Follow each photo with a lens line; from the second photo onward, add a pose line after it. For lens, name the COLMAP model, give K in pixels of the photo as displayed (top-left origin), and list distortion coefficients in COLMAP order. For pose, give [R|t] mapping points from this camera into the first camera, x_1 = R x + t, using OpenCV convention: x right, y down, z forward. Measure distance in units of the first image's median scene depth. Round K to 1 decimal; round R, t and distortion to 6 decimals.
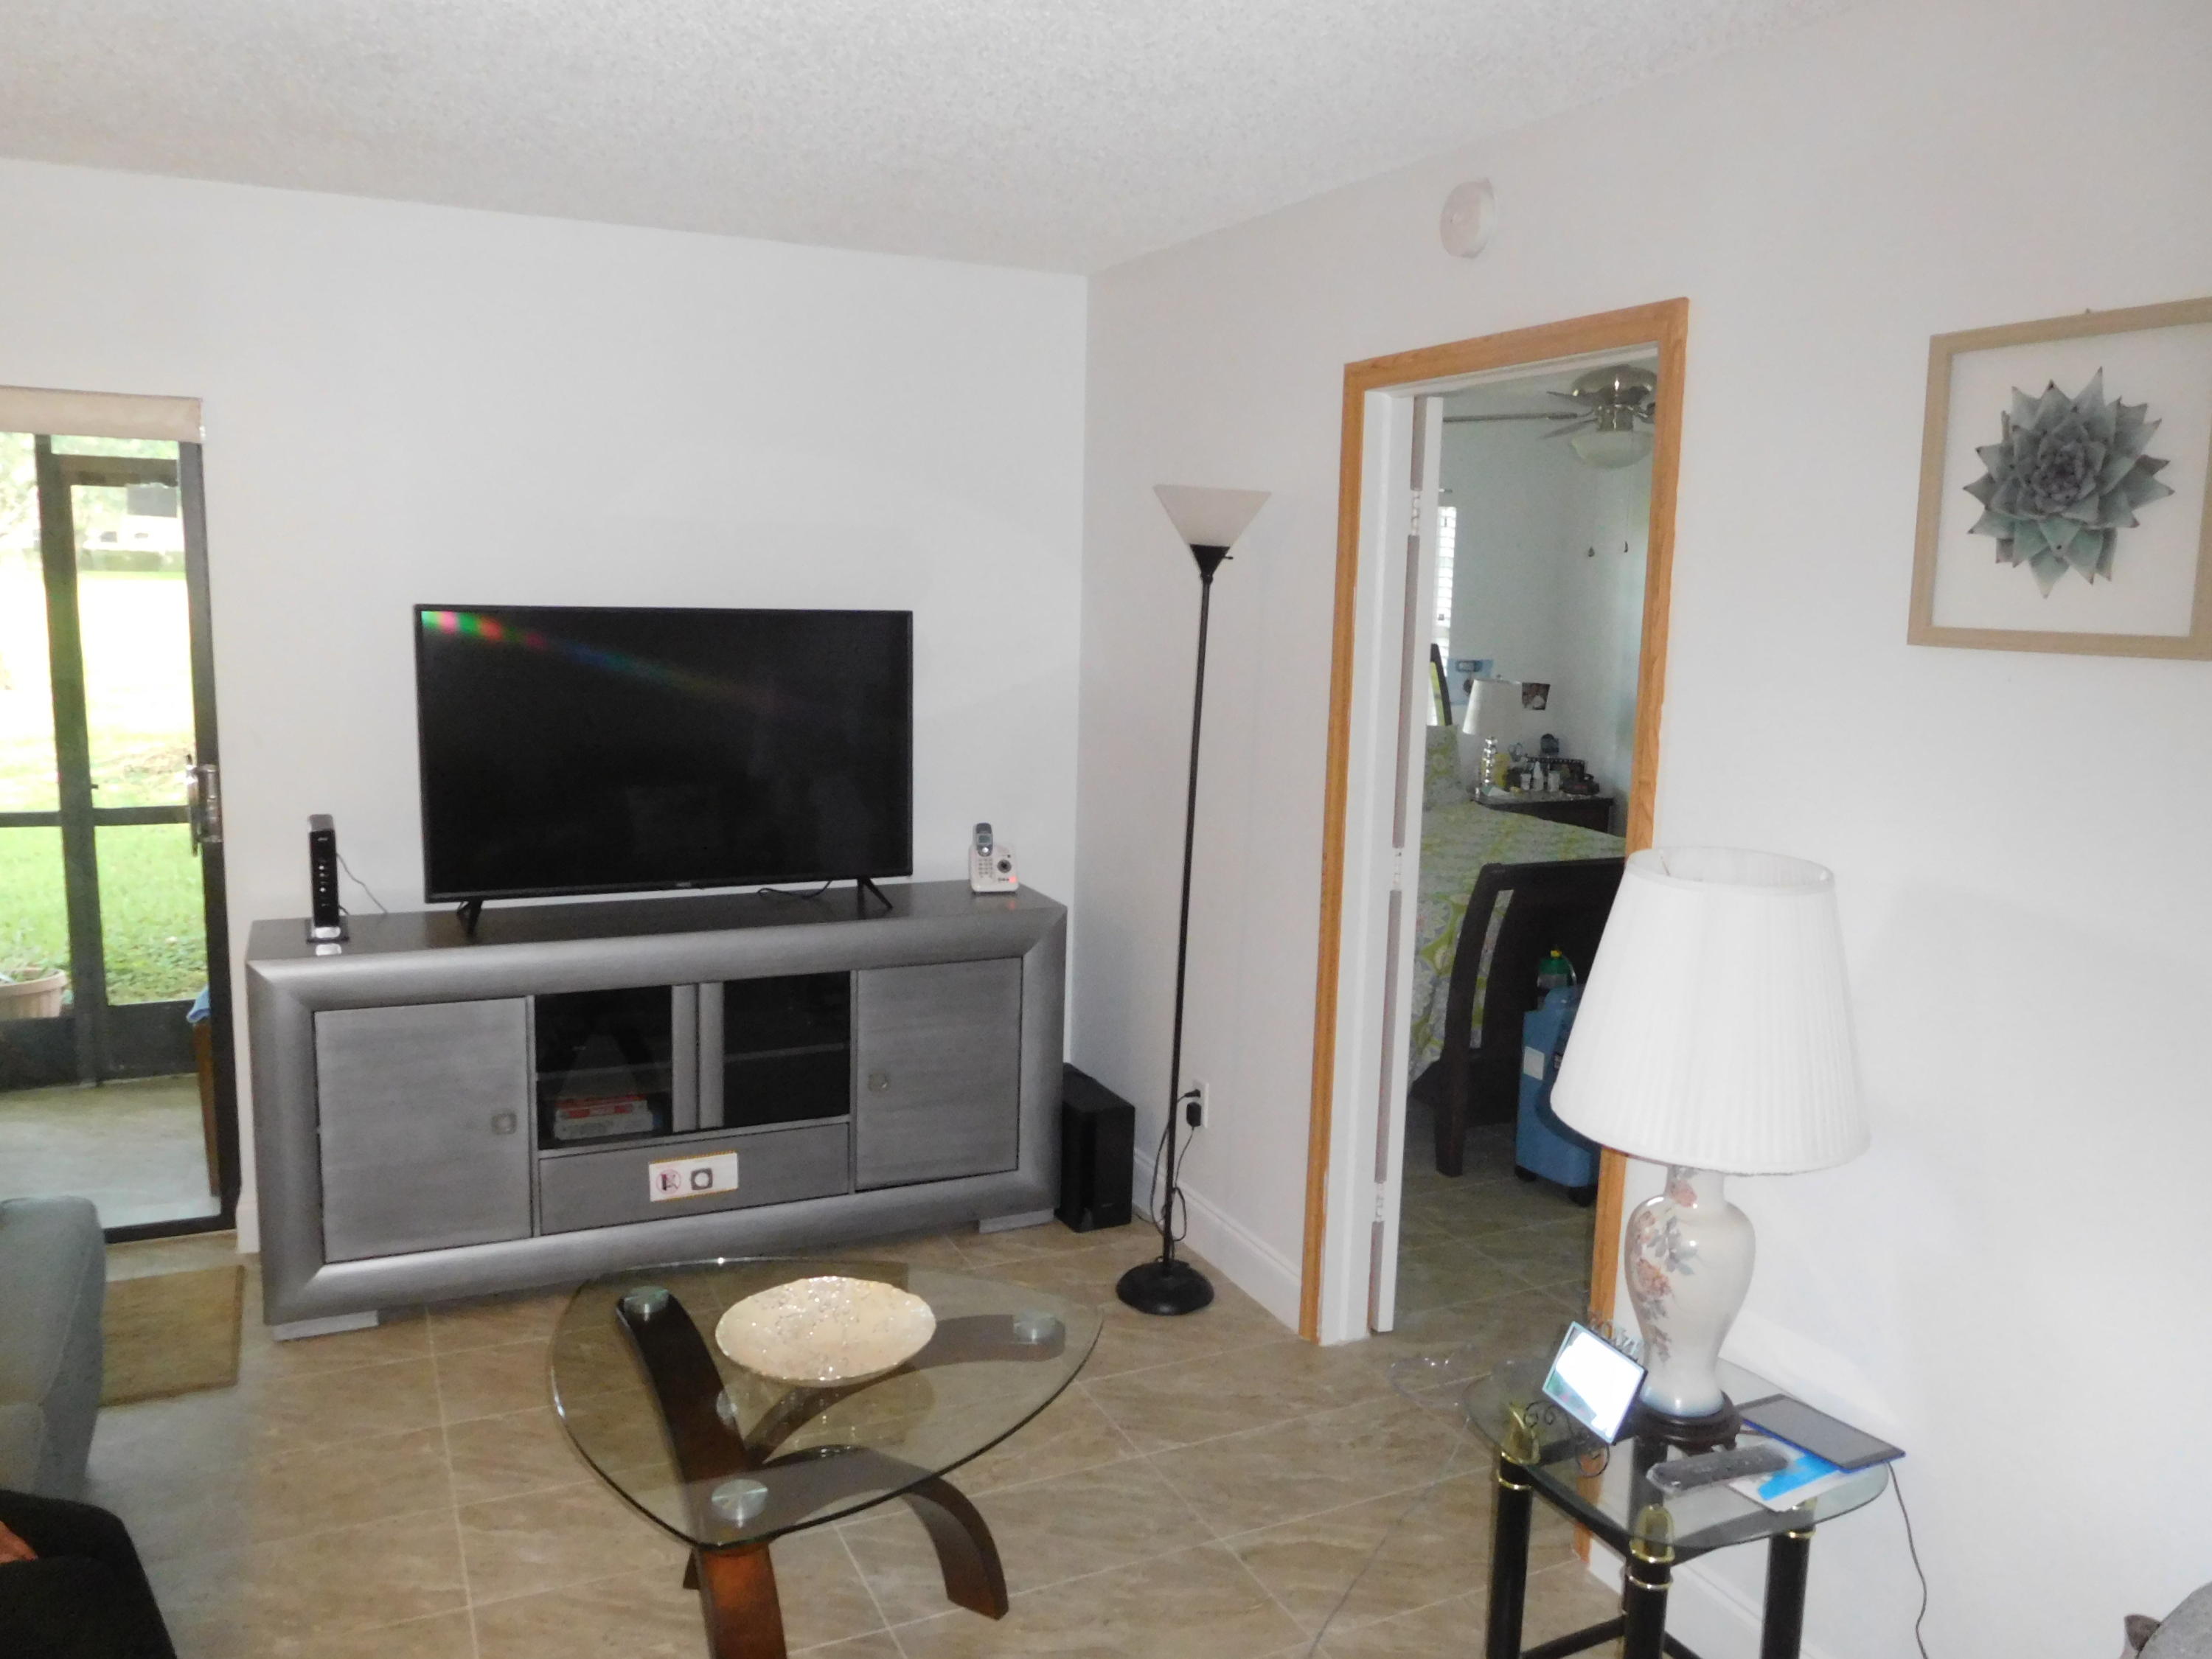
lens RADIAL K [[1668.3, 0, 1095.1], [0, 1668.3, 834.6], [0, 0, 1]] dist [-0.014097, 0.023513]
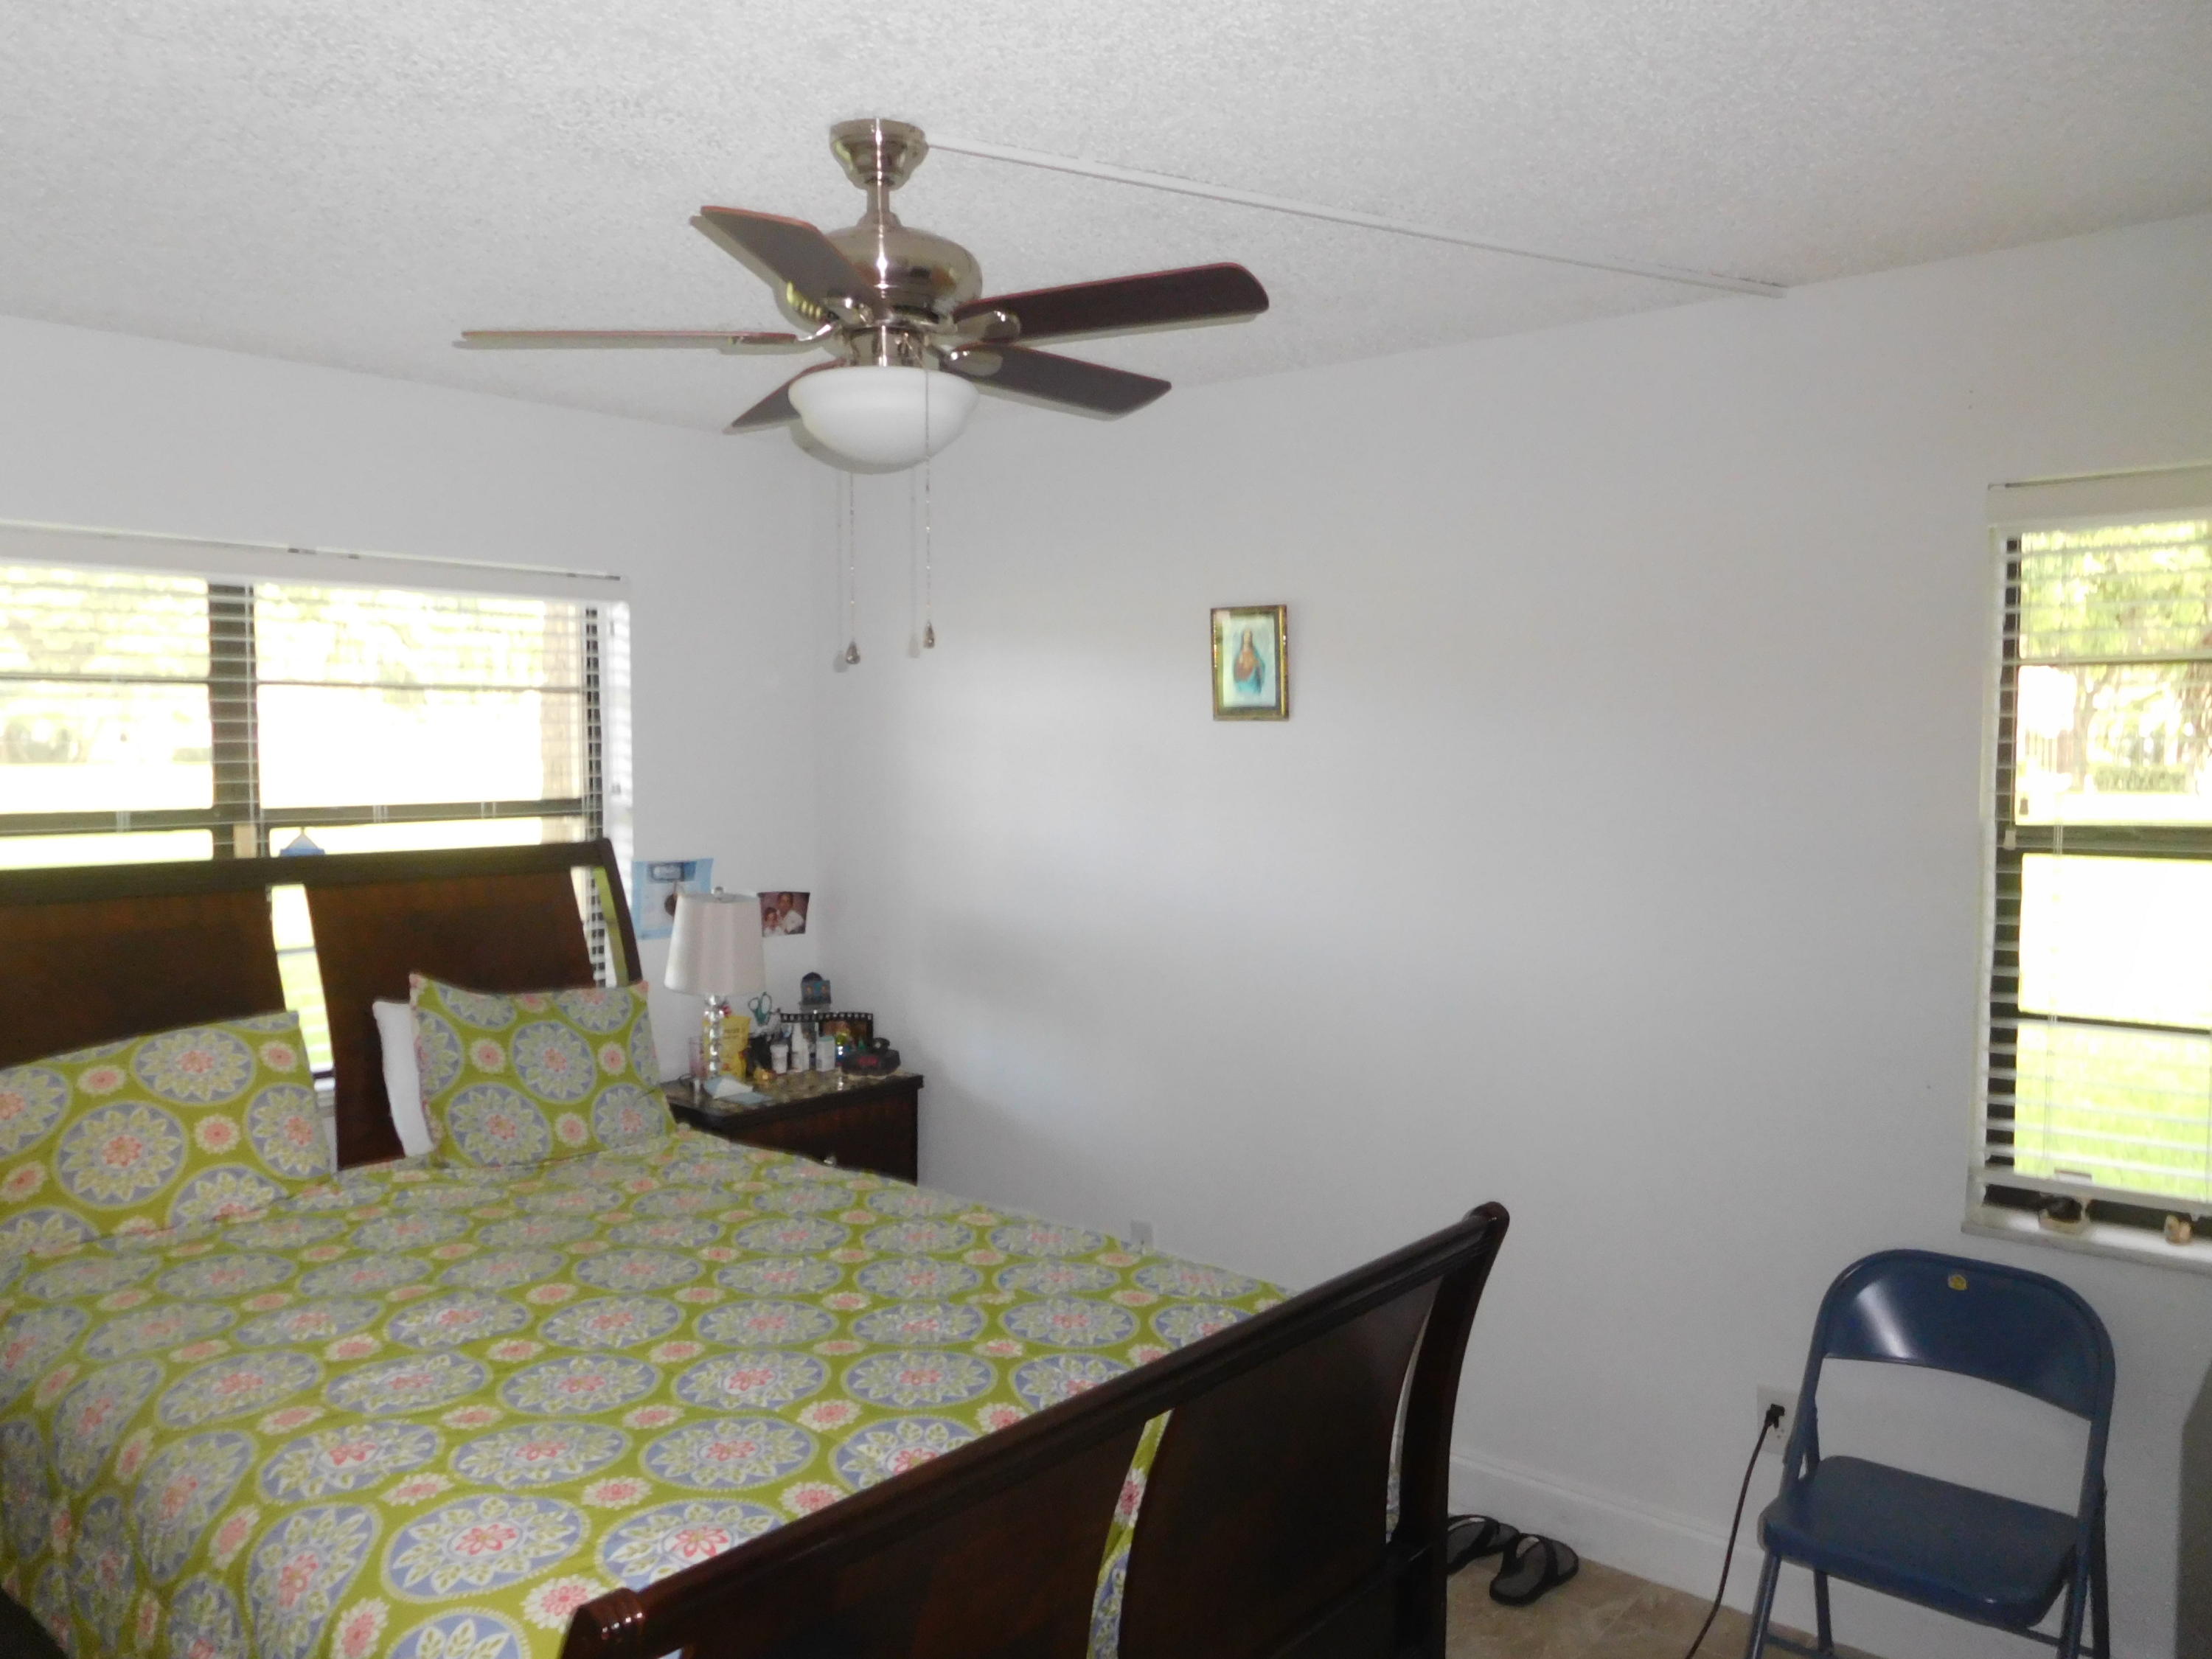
lens RADIAL K [[1668.3, 0, 1102.9], [0, 1668.3, 838.7], [0, 0, 1]] dist [-0.014097, 0.023513]
pose [[0.909944, -0.044732, 0.412312, 0.121168], [0.085175, 0.993131, -0.080231, -0.052285], [-0.405891, 0.108124, 0.907503, 0.403216]]
